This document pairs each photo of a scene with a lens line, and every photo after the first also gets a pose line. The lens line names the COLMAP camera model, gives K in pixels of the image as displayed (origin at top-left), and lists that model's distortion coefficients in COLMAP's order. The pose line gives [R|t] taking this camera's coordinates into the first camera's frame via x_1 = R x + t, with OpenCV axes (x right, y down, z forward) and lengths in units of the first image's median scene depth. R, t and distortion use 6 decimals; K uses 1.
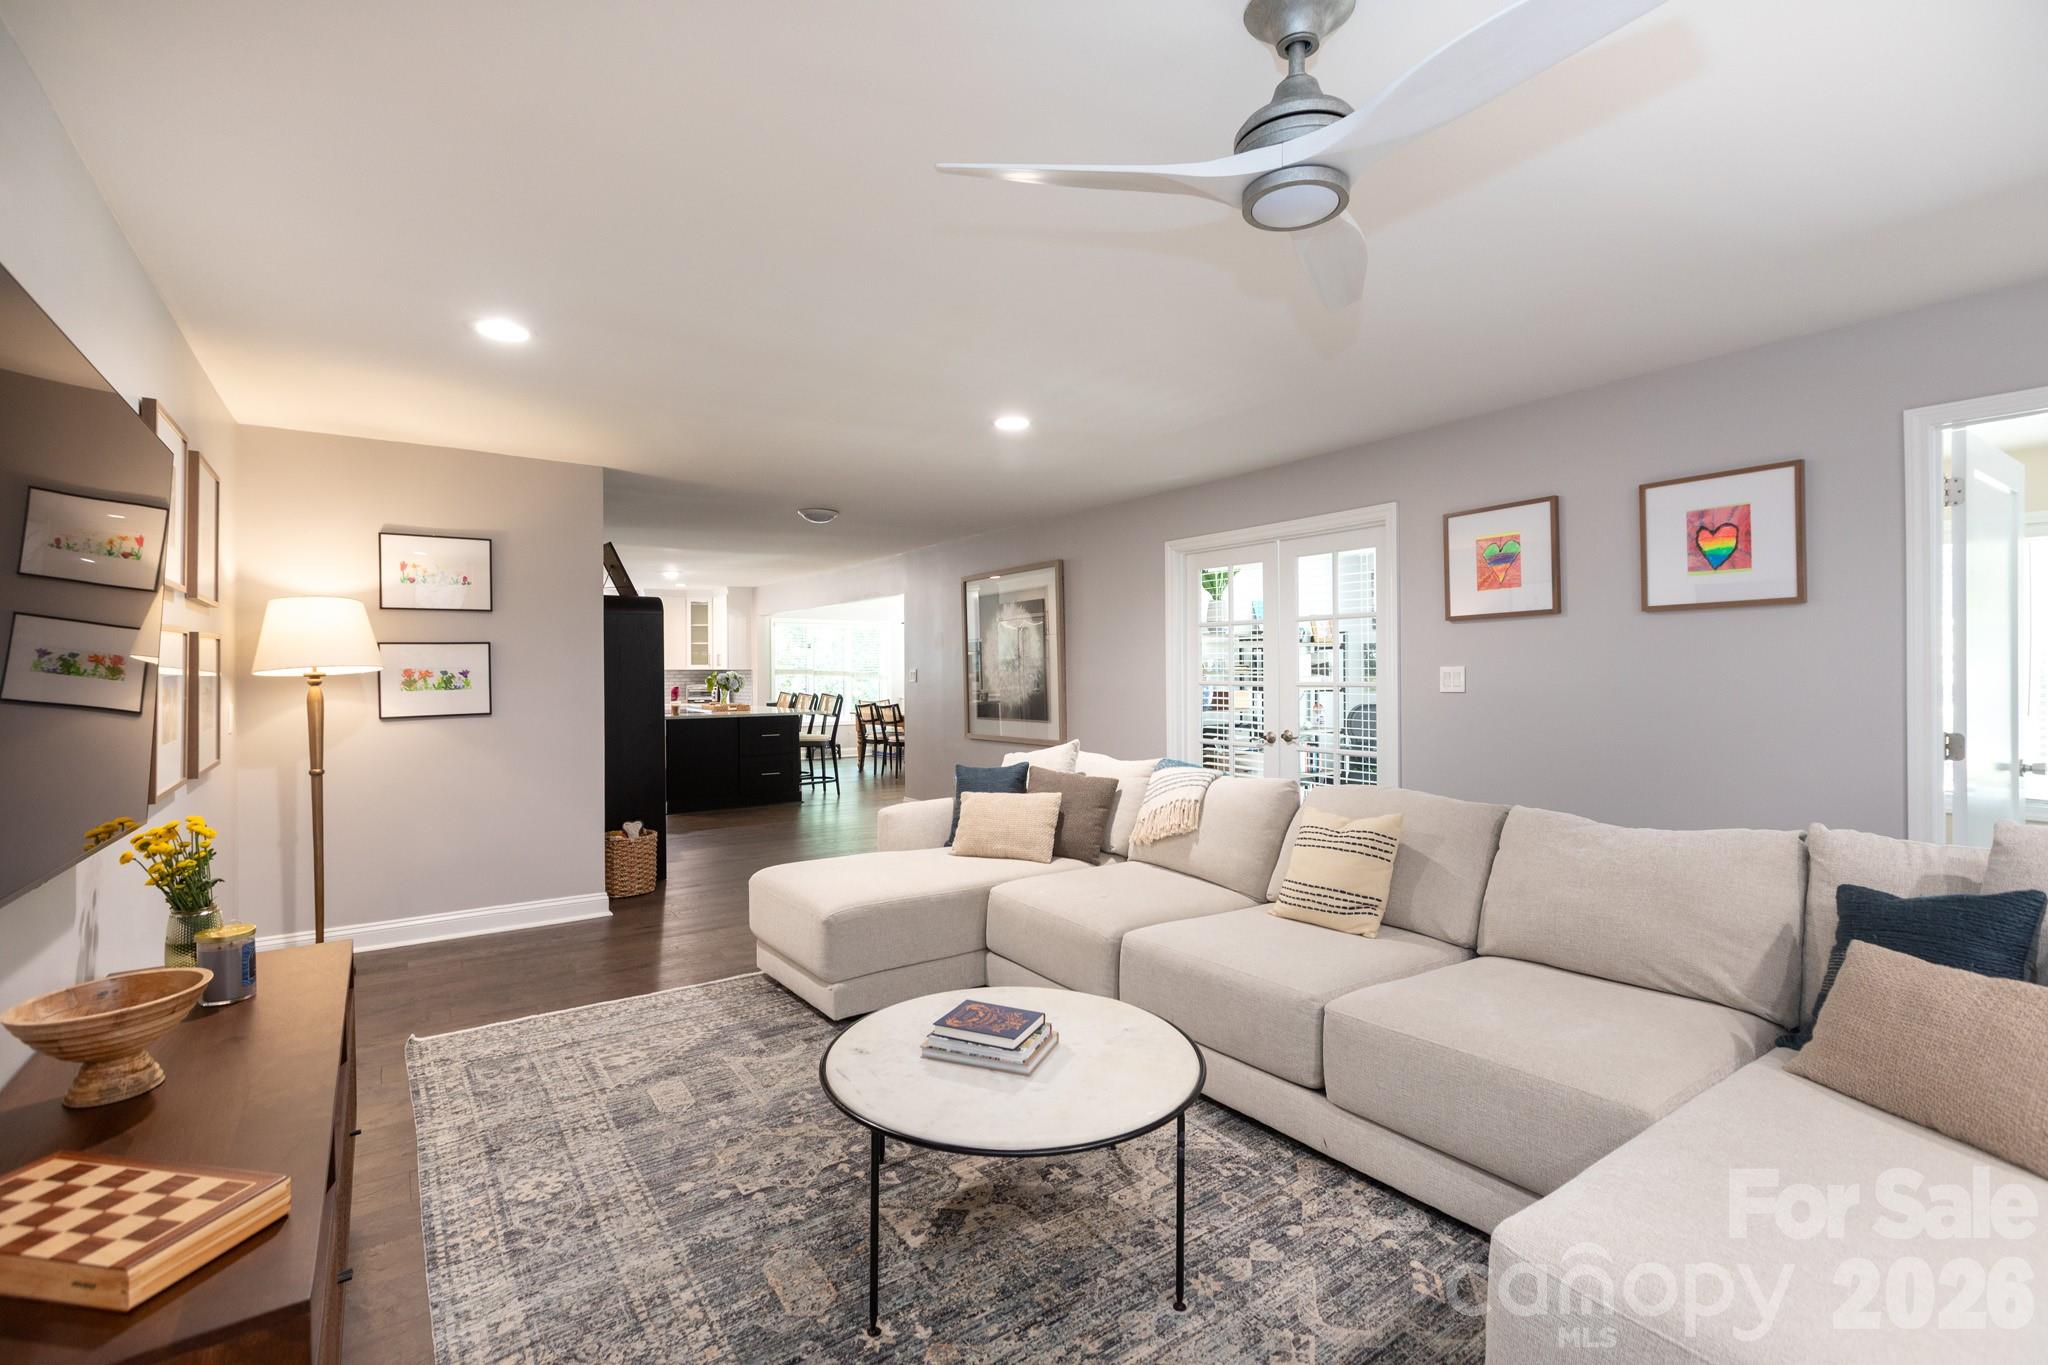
lens RADIAL K [[930.5, 0, 1009.3], [0, 930.5, 674.3], [0, 0, 1]] dist [0.006825, -0.002891]
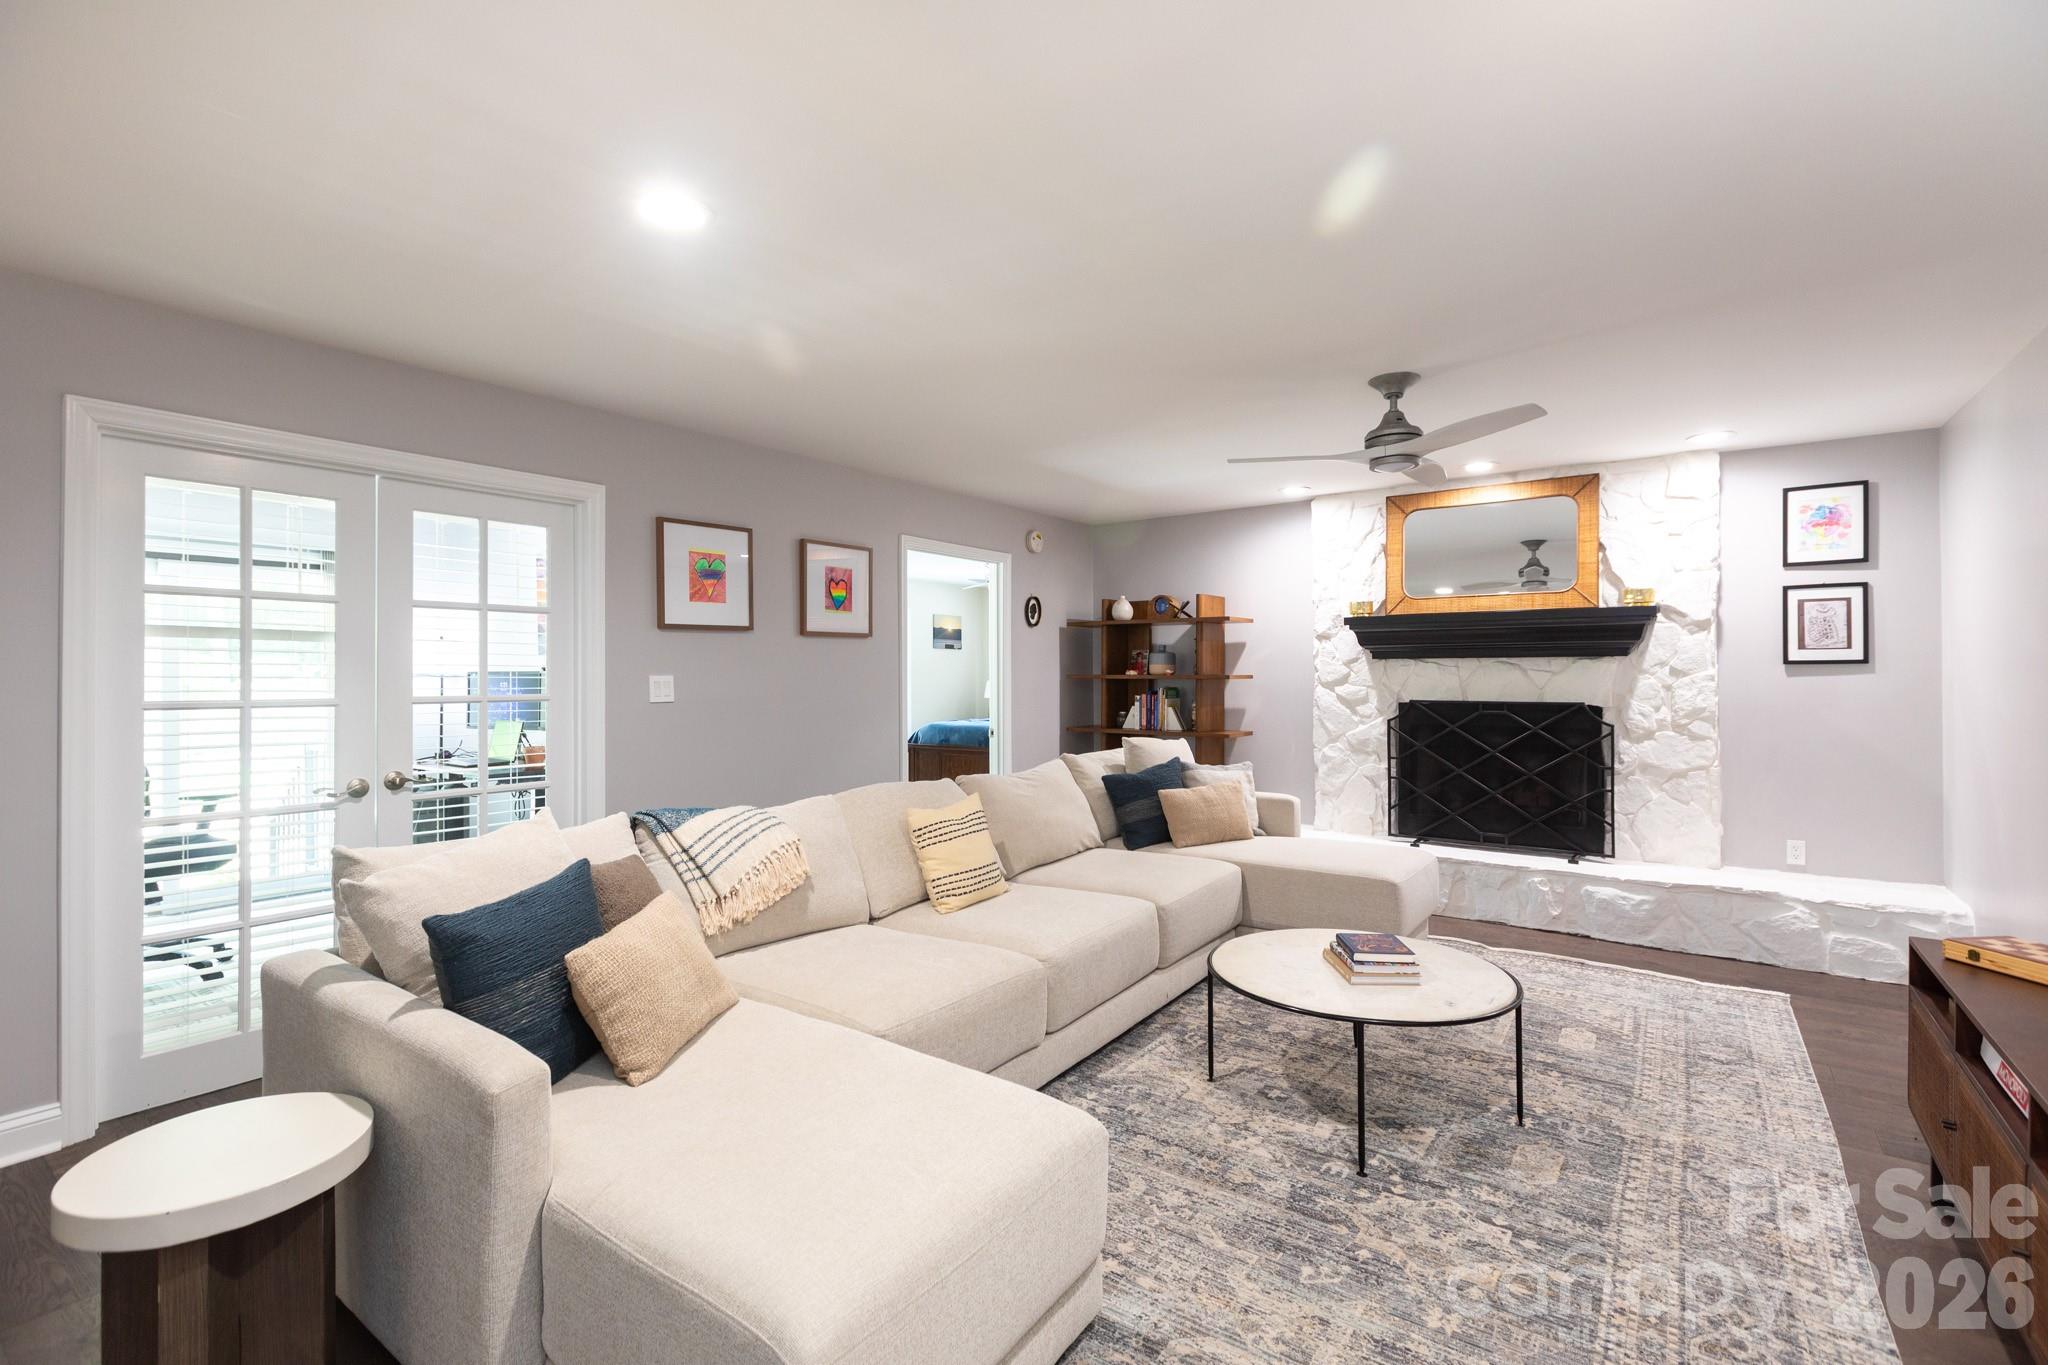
lens RADIAL K [[930.5, 0, 1006.9], [0, 930.5, 671.8], [0, 0, 1]] dist [0.006825, -0.002891]
pose [[-0.338580, 0.011047, 0.940873, -0.698332], [0.009090, 0.999923, -0.008469, -0.001147], [-0.940894, 0.005685, -0.338654, 1.248290]]
